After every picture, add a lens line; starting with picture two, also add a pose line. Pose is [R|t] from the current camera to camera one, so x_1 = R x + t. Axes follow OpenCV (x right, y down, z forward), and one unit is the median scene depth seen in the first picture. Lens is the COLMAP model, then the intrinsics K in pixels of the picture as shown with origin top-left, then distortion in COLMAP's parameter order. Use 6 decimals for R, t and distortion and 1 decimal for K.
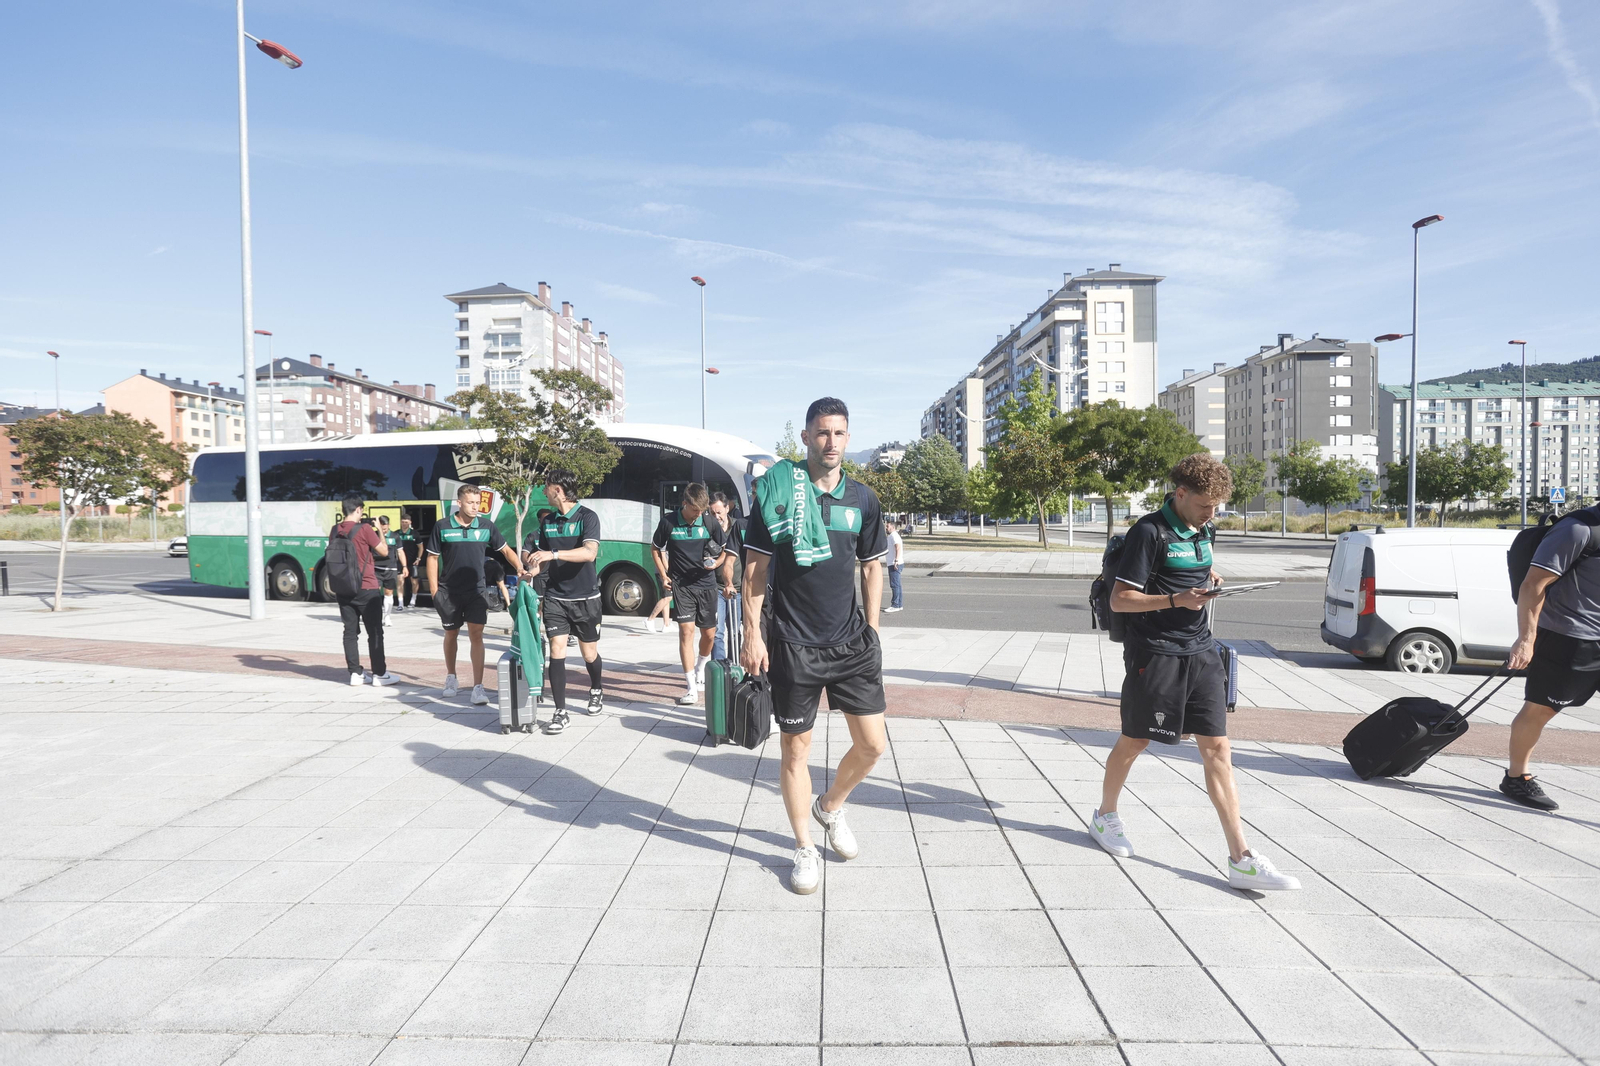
lens RADIAL K [[867.9, 0, 795.7], [0, 867.9, 536.1], [0, 0, 1]] dist [-0.065140, 0.038204]
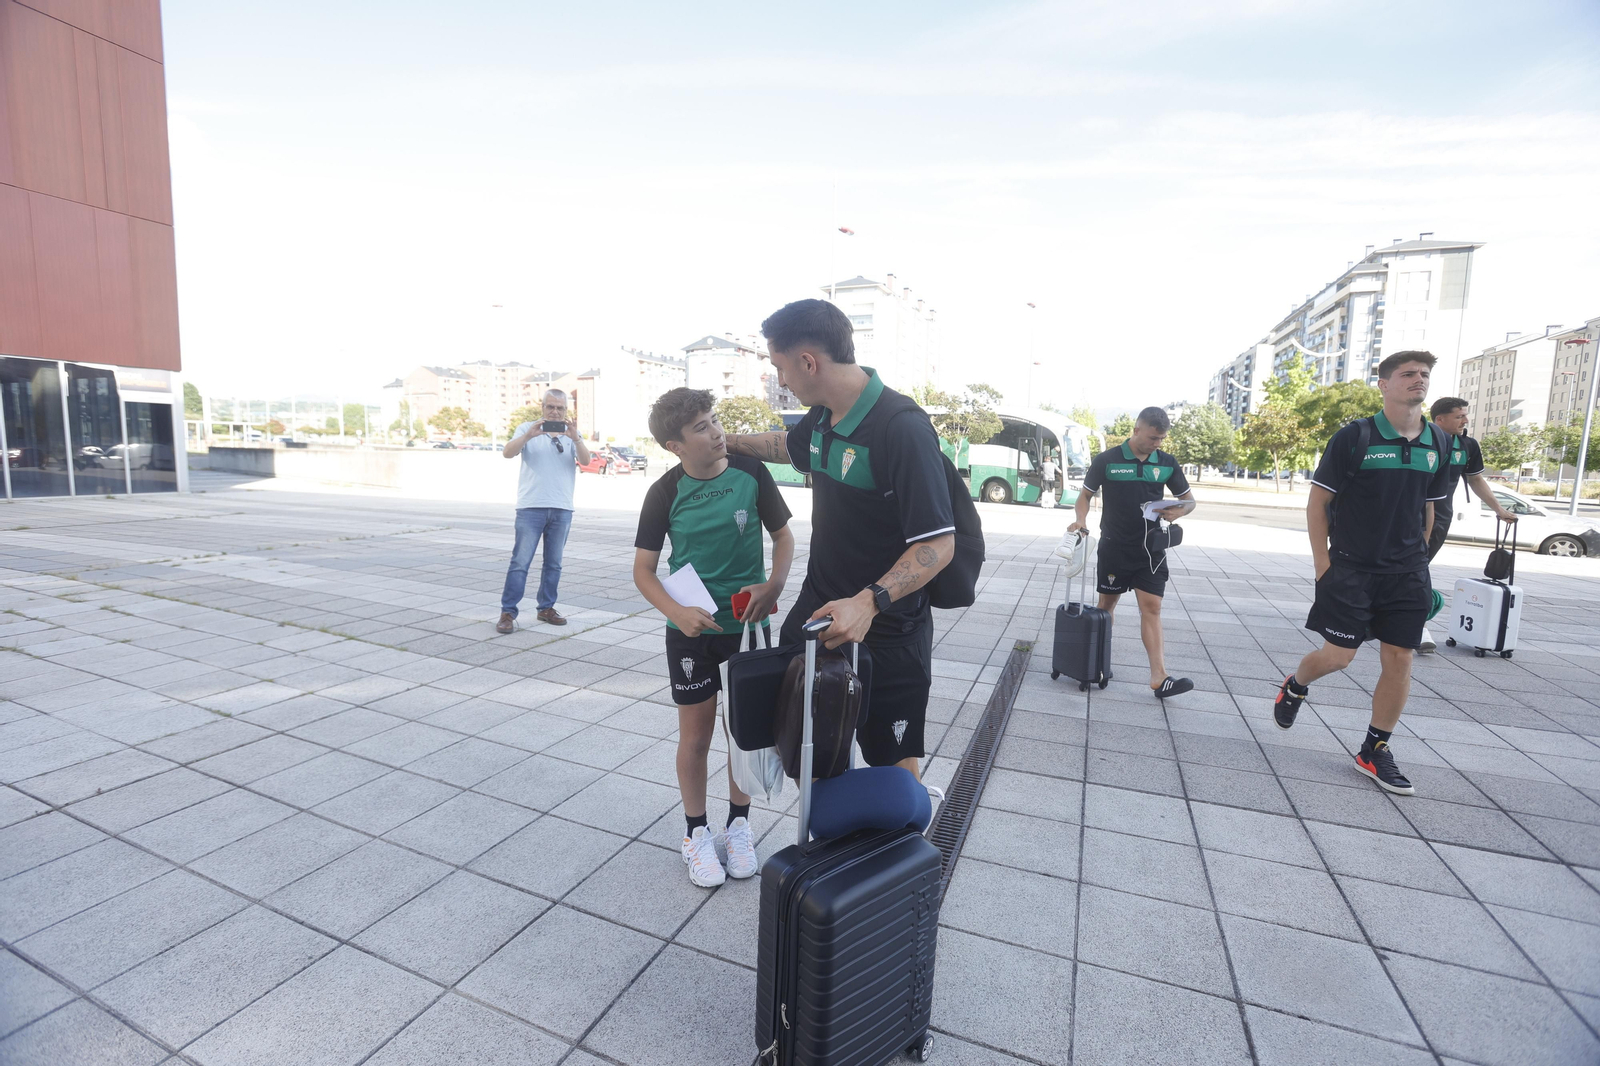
lens RADIAL K [[716.3, 0, 807.2], [0, 716.3, 532.8], [0, 0, 1]] dist [-0.065882, 0.029829]
pose [[0.931572, 0.076495, -0.355418, -0.002258], [-0.047242, 0.994795, 0.090280, 0.006503], [0.360475, -0.067312, 0.930337, -0.150231]]
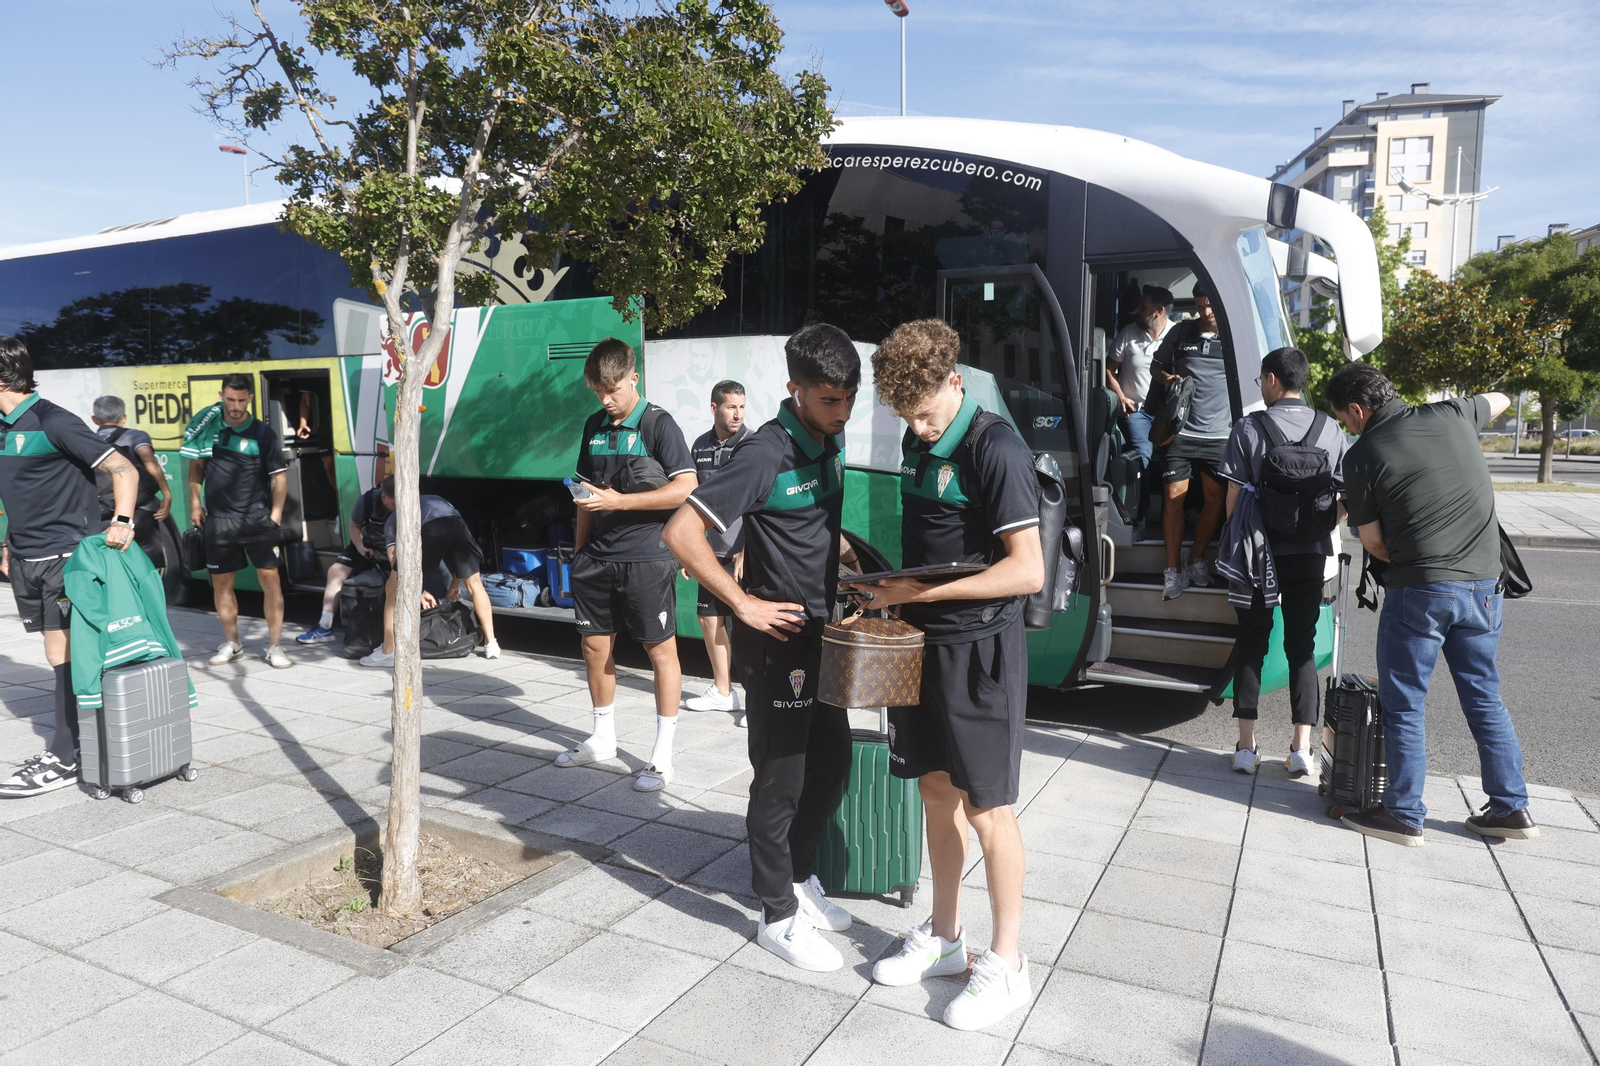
lens RADIAL K [[1028.8, 0, 800.0], [0, 1028.8, 533.0], [0, 0, 1]] dist [-0.076681, 0.078776]
pose [[0.989837, 0.019232, -0.140897, -0.031905], [-0.008943, 0.997270, 0.073295, 0.000771], [0.141922, -0.071290, 0.987307, 0.132170]]
